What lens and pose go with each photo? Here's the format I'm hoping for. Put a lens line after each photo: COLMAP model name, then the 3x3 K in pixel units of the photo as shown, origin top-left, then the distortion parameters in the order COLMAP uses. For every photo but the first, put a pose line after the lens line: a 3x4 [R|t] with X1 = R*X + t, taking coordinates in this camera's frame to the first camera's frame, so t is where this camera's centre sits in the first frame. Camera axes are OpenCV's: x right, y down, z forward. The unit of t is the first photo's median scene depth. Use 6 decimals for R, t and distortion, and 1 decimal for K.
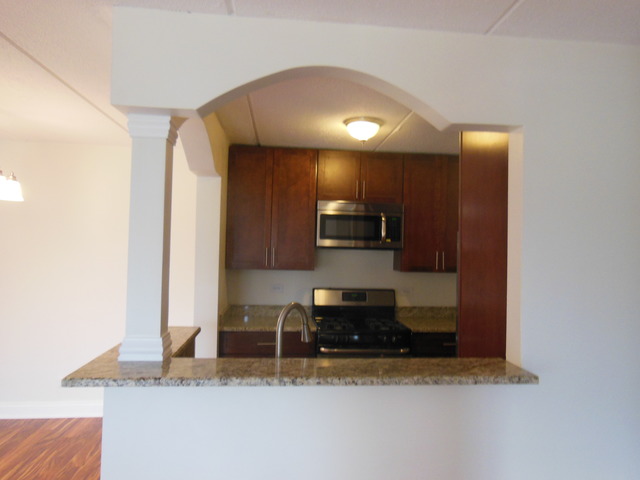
lens RADIAL K [[460.1, 0, 320.9], [0, 460.1, 237.0], [0, 0, 1]] dist [-0.007078, -0.000975]
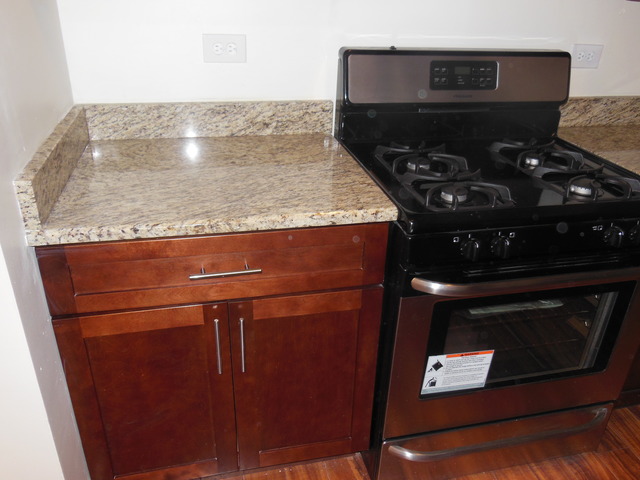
lens RADIAL K [[536.9, 0, 318.8], [0, 536.9, 243.1], [0, 0, 1]] dist [-0.029009, 0.054705]
pose [[0.991014, -0.050153, 0.124000, -0.087308], [-0.016067, 0.875694, 0.482598, 0.050198], [-0.132790, -0.480254, 0.867020, 0.619658]]
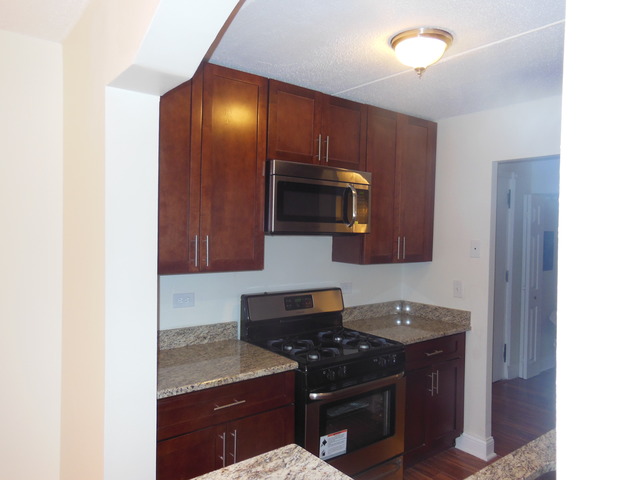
lens RADIAL K [[460.1, 0, 317.3], [0, 460.1, 242.2], [0, 0, 1]] dist [-0.007078, -0.000975]
pose [[0.835746, -0.025070, 0.548544, -0.286217], [-0.012227, 0.997860, 0.064233, -0.006794], [-0.548981, -0.060389, 0.833651, 0.411173]]
